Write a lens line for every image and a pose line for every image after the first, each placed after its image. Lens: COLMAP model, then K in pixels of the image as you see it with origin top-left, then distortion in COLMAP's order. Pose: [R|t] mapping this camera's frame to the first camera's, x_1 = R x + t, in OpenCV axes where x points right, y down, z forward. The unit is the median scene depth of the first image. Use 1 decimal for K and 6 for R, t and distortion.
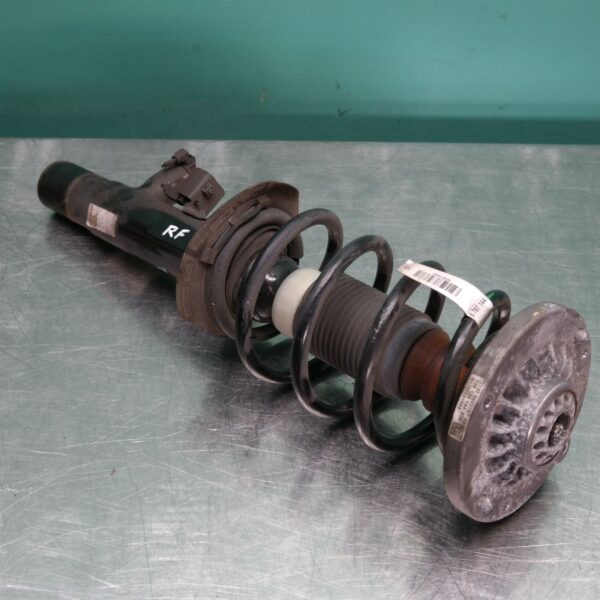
lens RADIAL K [[1053.3, 0, 297.4], [0, 1053.3, 300.8], [0, 0, 1]] dist [-0.002075, 0.000000]
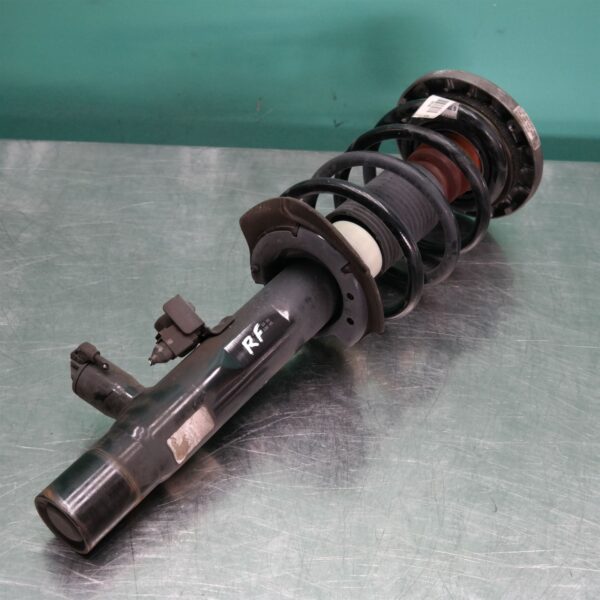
lens RADIAL K [[1053.3, 0, 297.6], [0, 1053.3, 302.6], [0, 0, 1]] dist [-0.002075, 0.000000]
pose [[0.999633, 0.024115, 0.012307, -0.005739], [-0.023747, 0.999291, -0.029206, 0.030073], [-0.013002, 0.028903, 0.999498, 0.008089]]
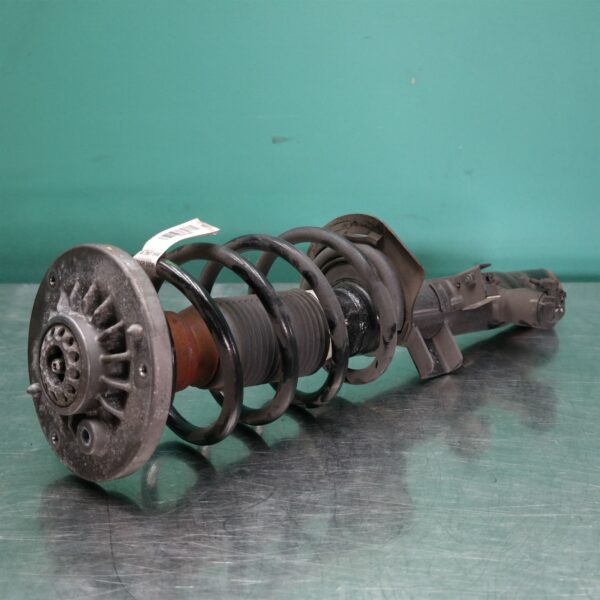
lens RADIAL K [[1053.3, 0, 304.1], [0, 1053.3, 300.3], [0, 0, 1]] dist [-0.002075, 0.000000]
pose [[0.999822, -0.018625, 0.002904, 0.025262], [0.018162, 0.910552, -0.412996, 0.401569], [0.005048, 0.412975, 0.910728, 0.076666]]
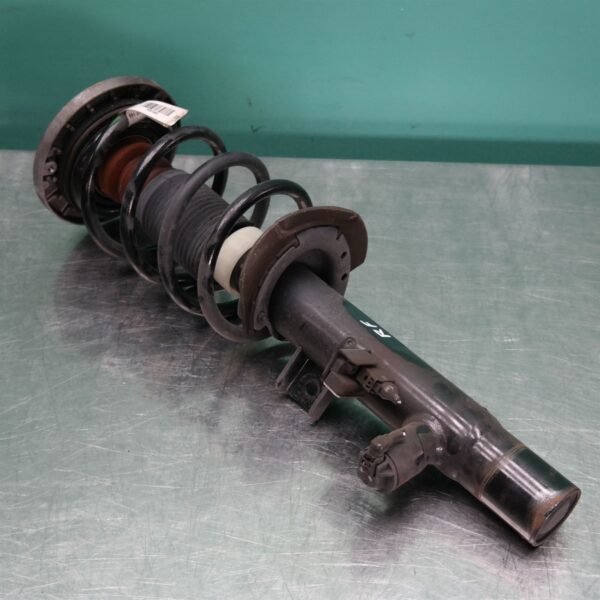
lens RADIAL K [[1053.3, 0, 299.9], [0, 1053.3, 299.0], [0, 0, 1]] dist [-0.002075, 0.000000]
pose [[0.999621, 0.016908, -0.021734, 0.157048], [-0.017812, 0.998956, -0.042070, 0.036113], [0.021000, 0.042441, 0.998878, 0.000583]]
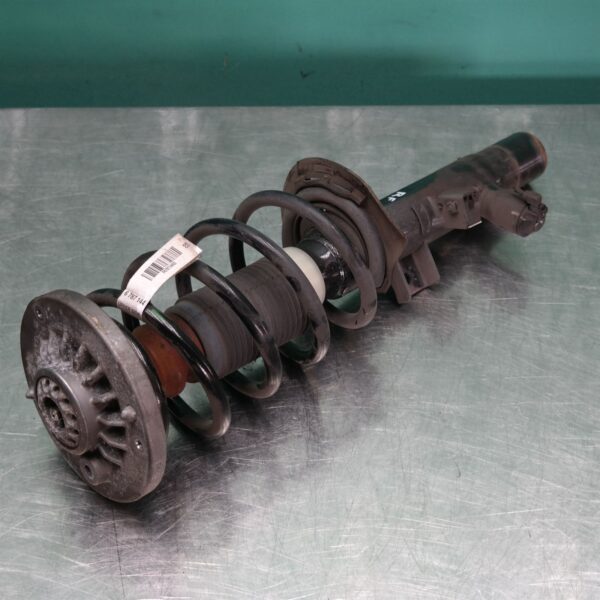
lens RADIAL K [[1053.3, 0, 299.9], [0, 1053.3, 298.1], [0, 0, 1]] dist [-0.002075, 0.000000]
pose [[0.999648, -0.021169, 0.015997, 0.024261], [0.019991, 0.997310, 0.070524, -0.053568], [-0.017447, -0.070179, 0.997382, -0.021901]]
